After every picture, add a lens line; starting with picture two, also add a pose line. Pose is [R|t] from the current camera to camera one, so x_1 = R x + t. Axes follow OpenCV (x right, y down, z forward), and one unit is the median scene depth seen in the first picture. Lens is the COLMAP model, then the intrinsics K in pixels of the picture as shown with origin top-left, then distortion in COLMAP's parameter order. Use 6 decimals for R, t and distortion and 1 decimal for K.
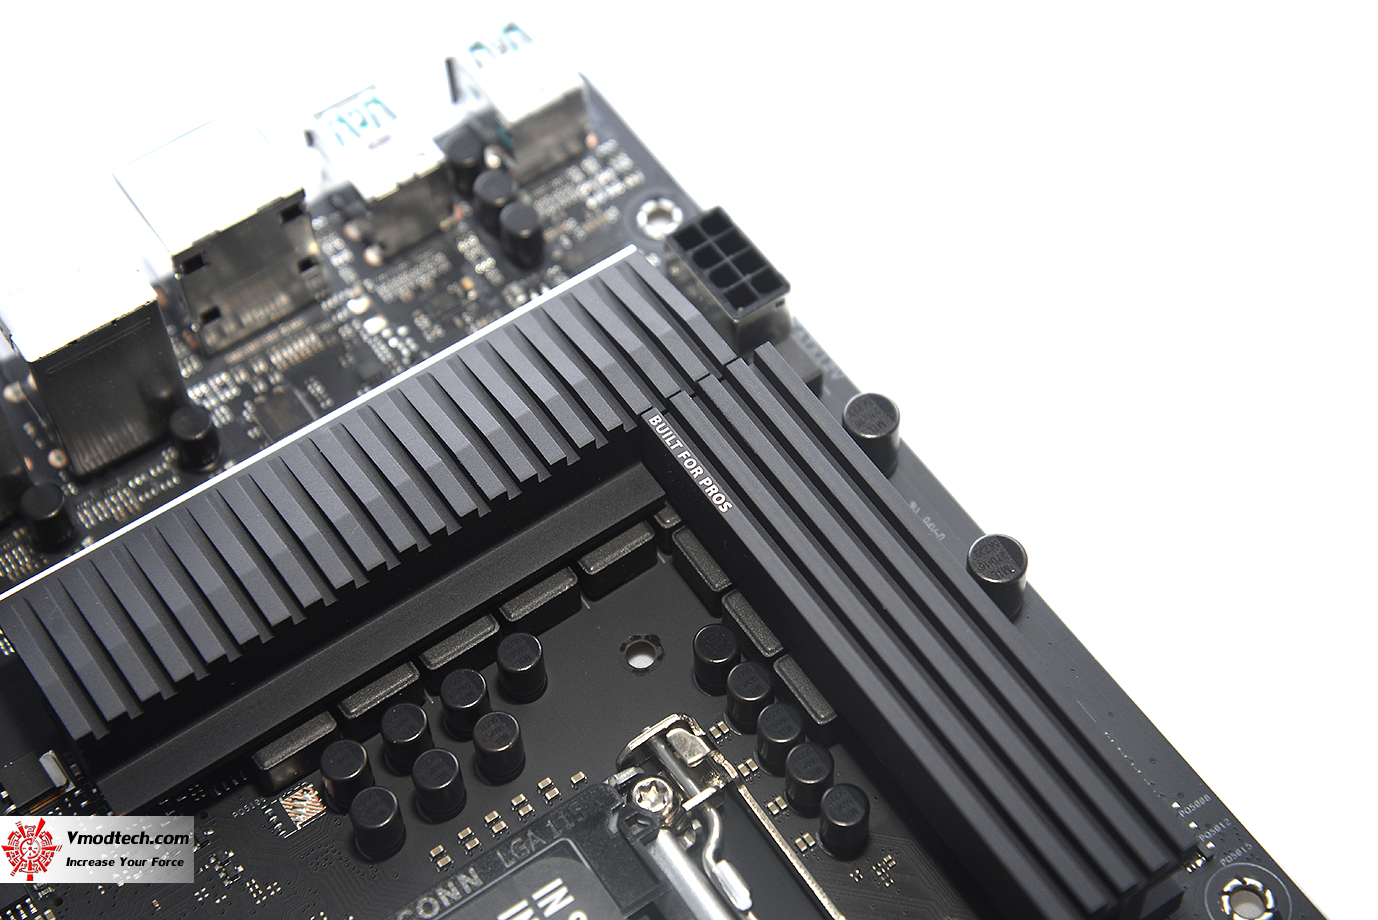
lens RADIAL K [[2646.5, 0, 680.7], [0, 2646.5, 445.0], [0, 0, 1]] dist [0.300935, 0.180667]
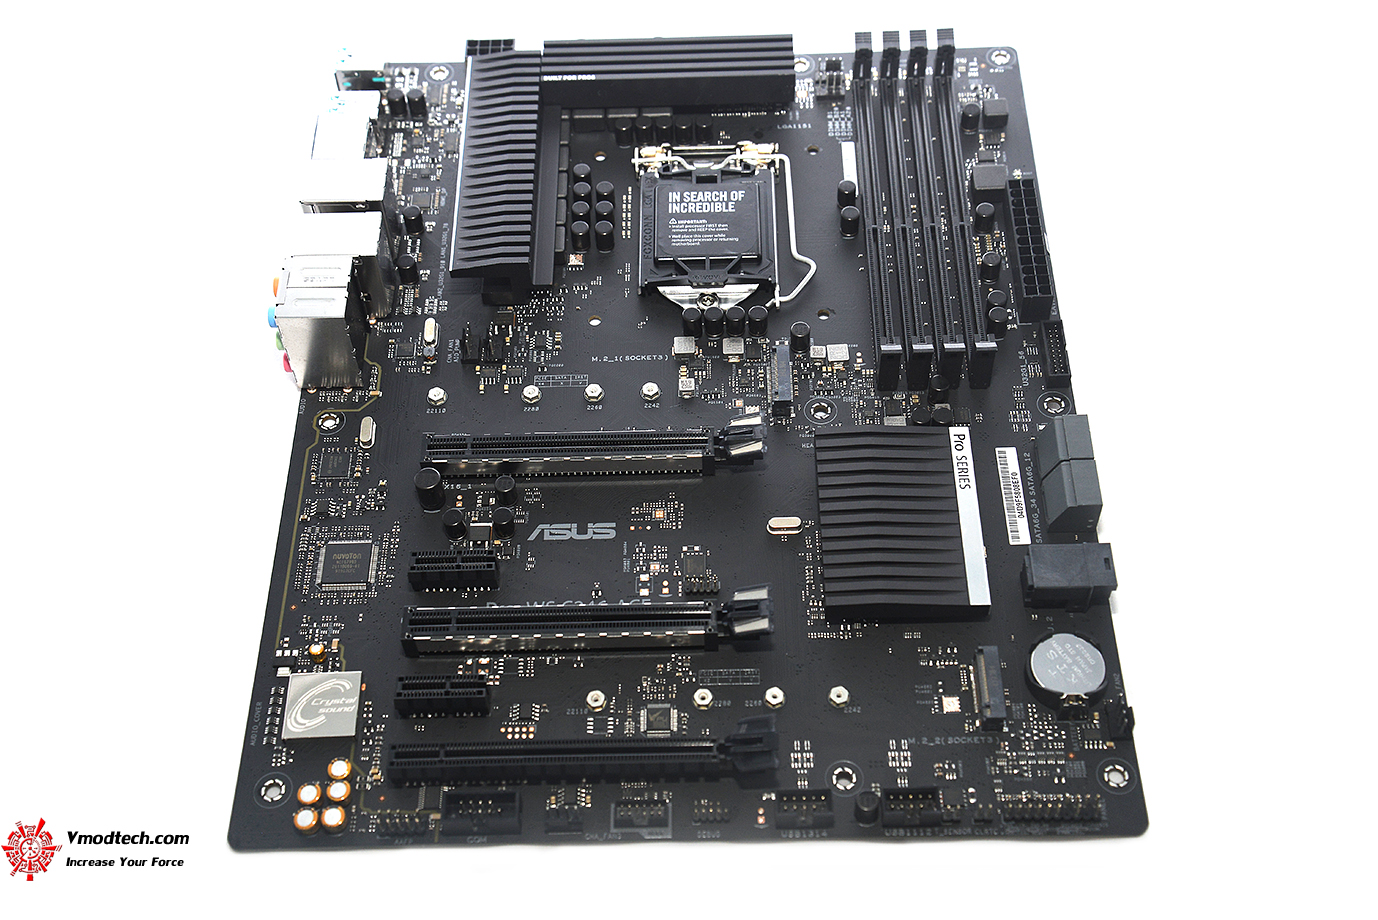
lens RADIAL K [[1715.2, 0, 682.9], [0, 1715.2, 457.0], [0, 0, 1]] dist [0.120142, 0.021169]
pose [[0.556785, -0.670714, 0.490034, -0.943120], [0.706316, 0.692752, 0.145647, 0.089756], [-0.437160, 0.265024, 0.859450, -0.389780]]
